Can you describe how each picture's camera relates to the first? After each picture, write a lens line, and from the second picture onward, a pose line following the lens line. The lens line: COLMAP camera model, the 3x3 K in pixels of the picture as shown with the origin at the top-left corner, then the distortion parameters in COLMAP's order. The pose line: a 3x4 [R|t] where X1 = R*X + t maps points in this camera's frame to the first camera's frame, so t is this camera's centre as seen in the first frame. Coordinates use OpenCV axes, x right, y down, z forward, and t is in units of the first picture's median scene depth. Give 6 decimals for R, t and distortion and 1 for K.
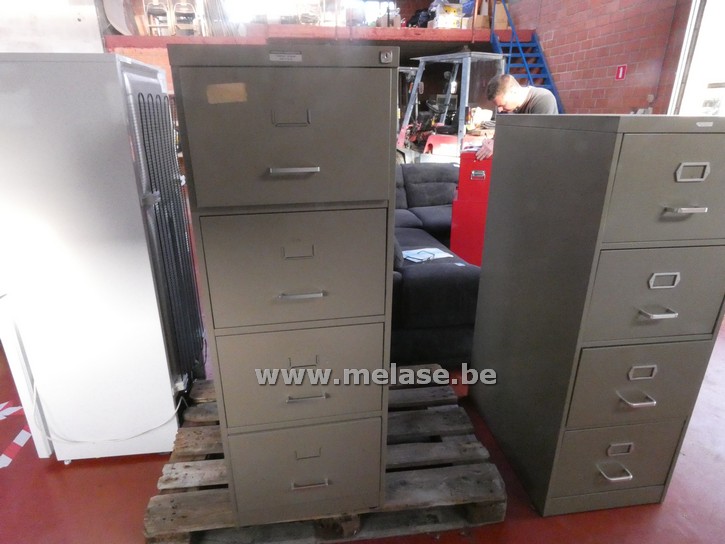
lens RADIAL K [[439.7, 0, 362.5], [0, 439.7, 272.0], [0, 0, 1]] dist [0.030040, -0.024751]
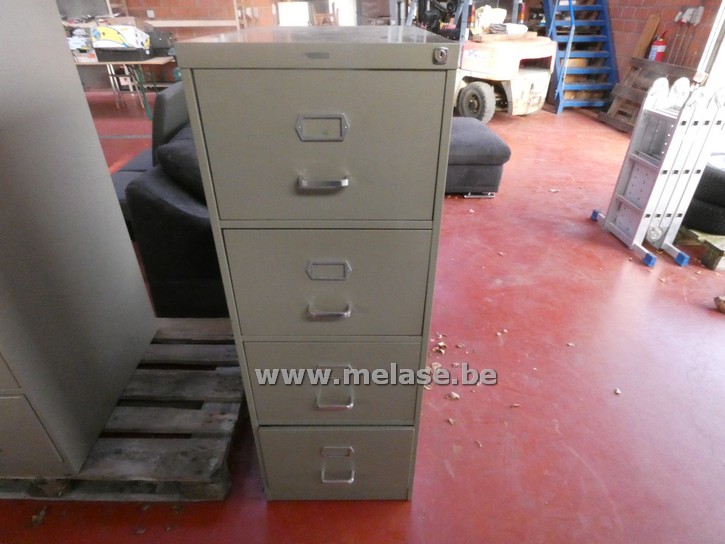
lens RADIAL K [[439.7, 0, 362.5], [0, 439.7, 272.0], [0, 0, 1]] dist [0.030040, -0.024751]
pose [[0.989887, 0.071410, -0.122575, 0.639229], [-0.046992, 0.980341, 0.191631, -0.097027], [0.133849, -0.183933, 0.973783, 0.197750]]
